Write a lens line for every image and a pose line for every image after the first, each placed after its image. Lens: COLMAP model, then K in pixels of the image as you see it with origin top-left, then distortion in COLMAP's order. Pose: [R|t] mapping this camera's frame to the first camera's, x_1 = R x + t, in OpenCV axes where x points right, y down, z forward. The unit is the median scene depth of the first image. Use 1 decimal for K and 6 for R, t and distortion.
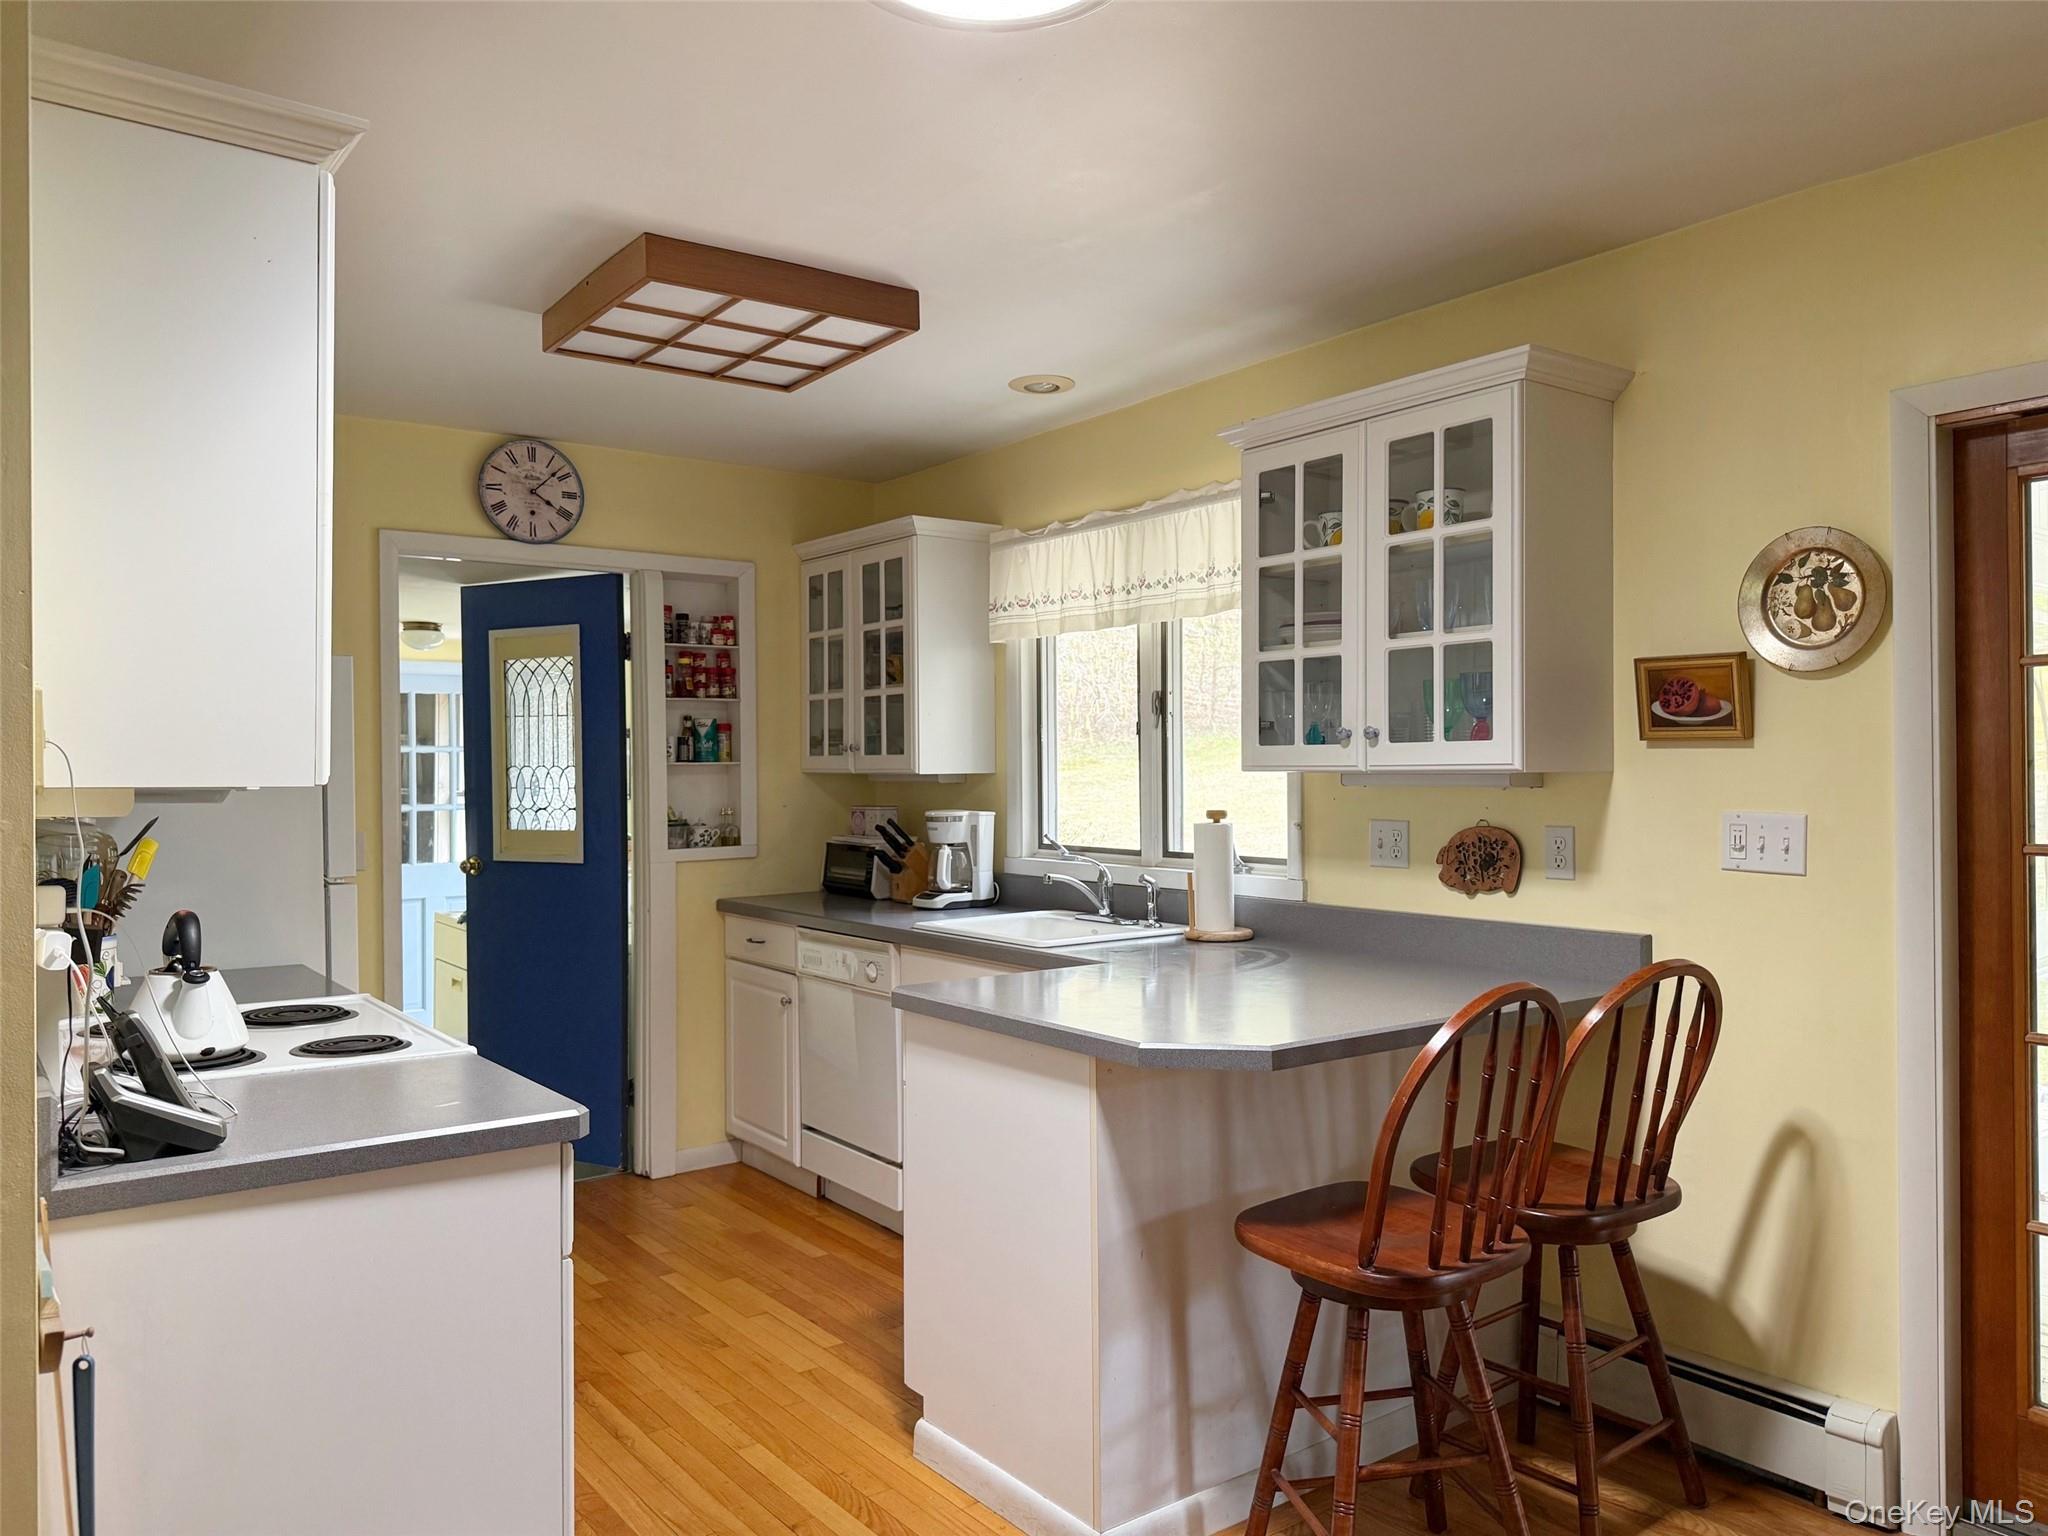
lens RADIAL K [[1409.0, 0, 1013.0], [0, 1409.0, 785.7], [0, 0, 1]] dist [0.003599, -0.005406]
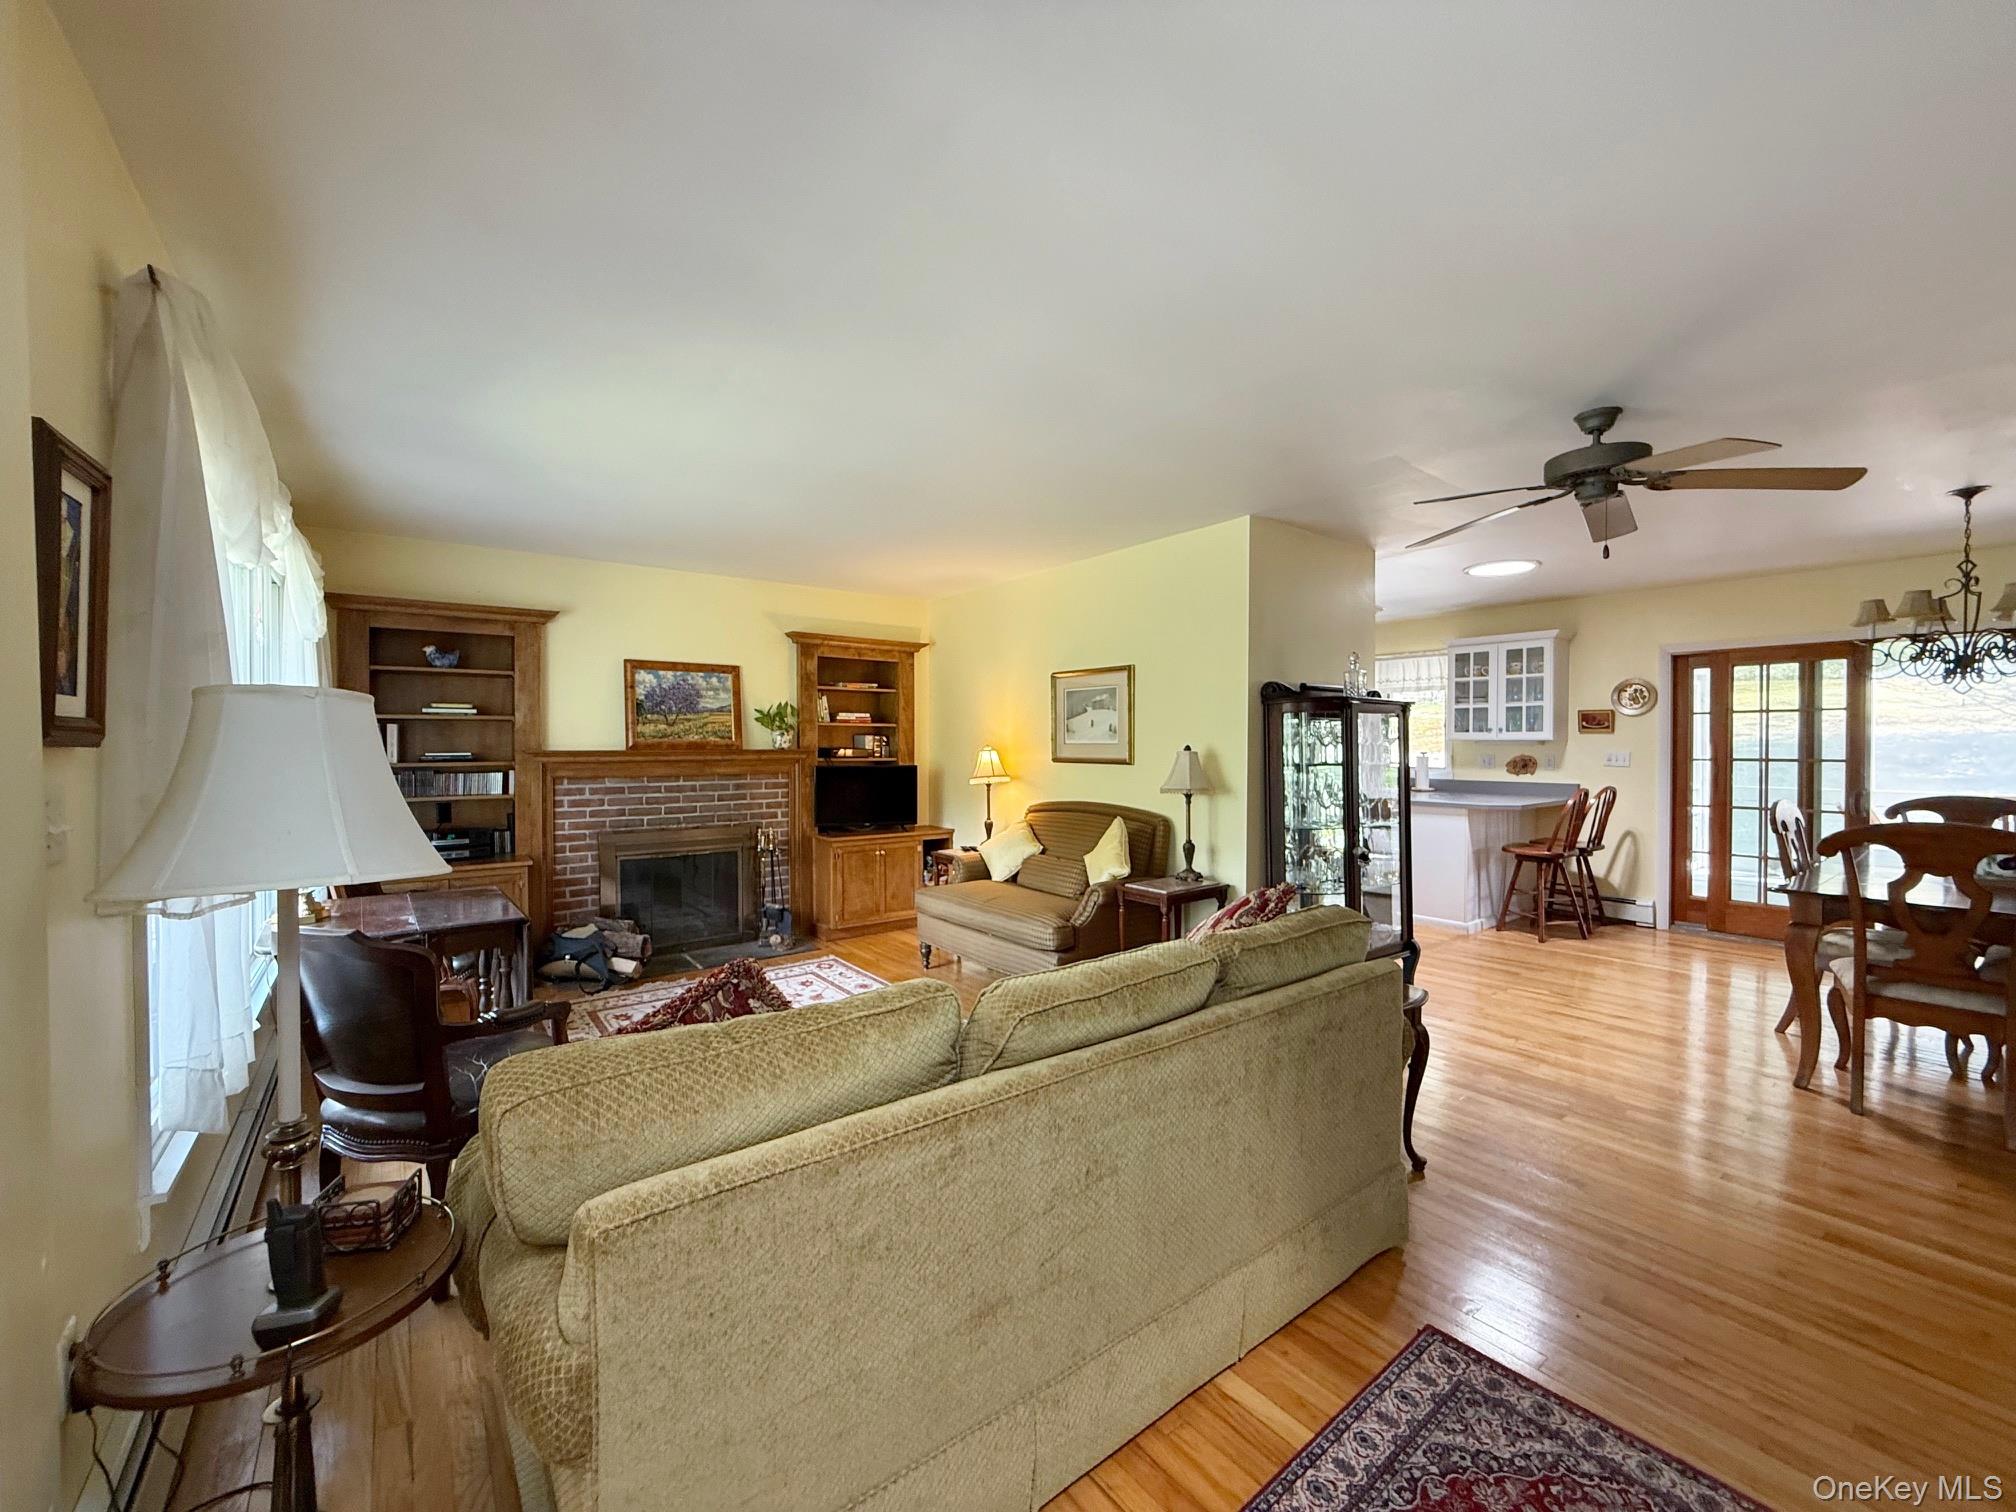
lens RADIAL K [[794.9, 0, 999.4], [0, 794.9, 754.6], [0, 0, 1]] dist [-0.002528, 0.000349]
pose [[0.999851, 0.005299, 0.016401, -0.842057], [-0.005384, 0.999972, 0.005111, 0.019205], [-0.016373, -0.005198, 0.999852, -0.806703]]
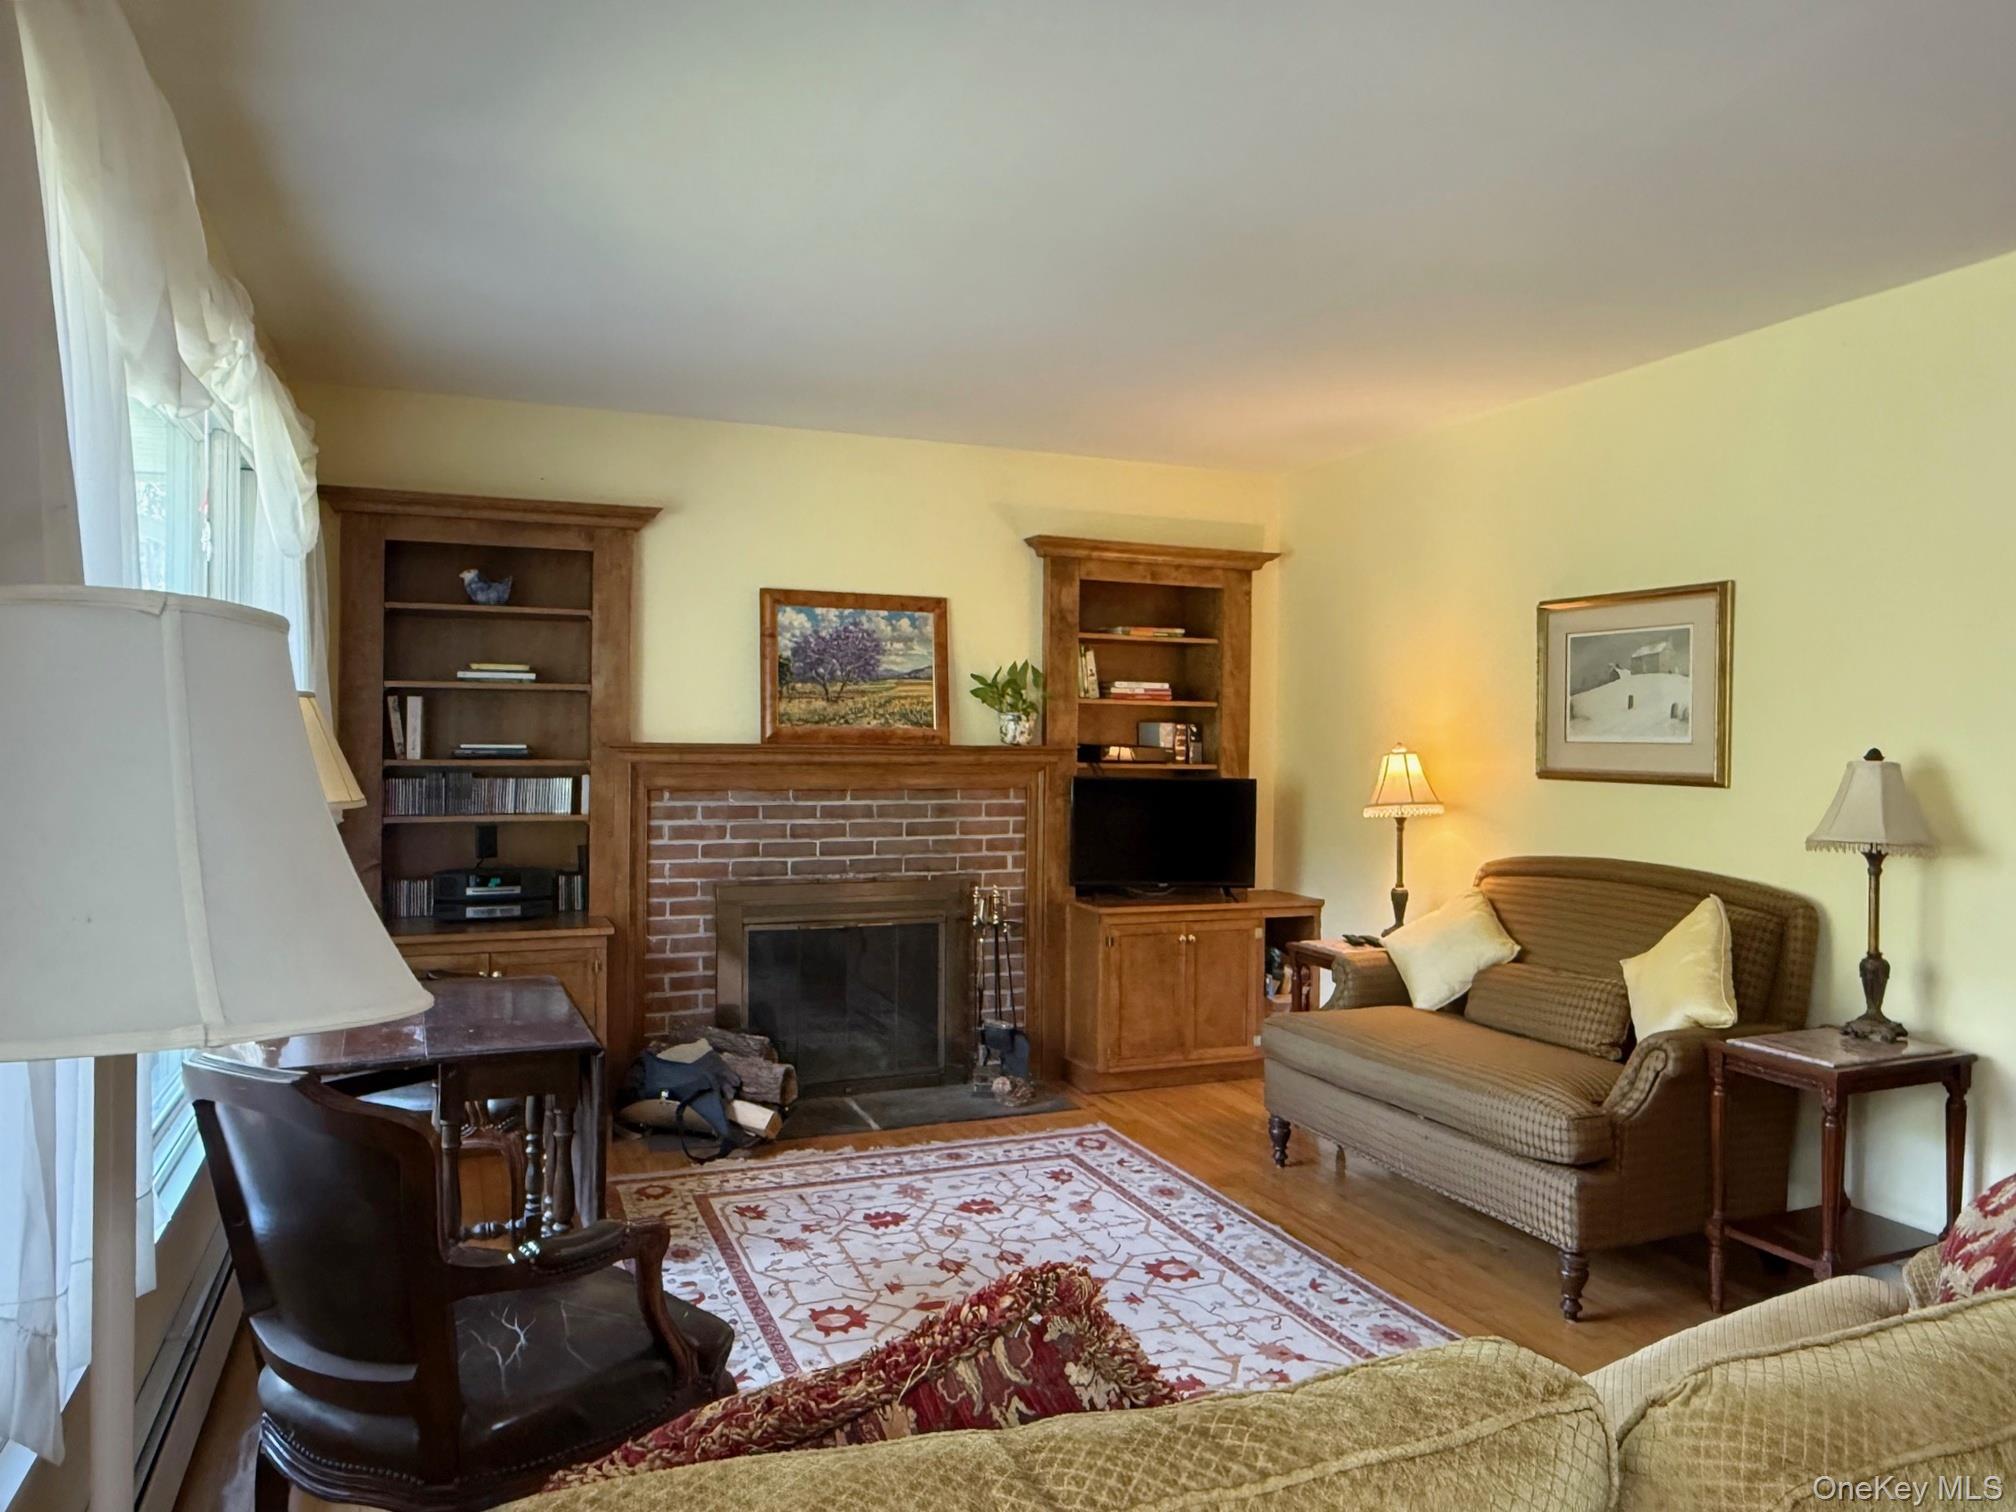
lens RADIAL K [[1333.9, 0, 999.0], [0, 1333.9, 752.6], [0, 0, 1]] dist [-0.002160, -0.006103]
pose [[0.971169, 0.020339, -0.237521, -0.904921], [-0.019640, 0.999793, 0.005310, 0.019254], [0.237580, -0.000492, 0.971368, -0.686673]]
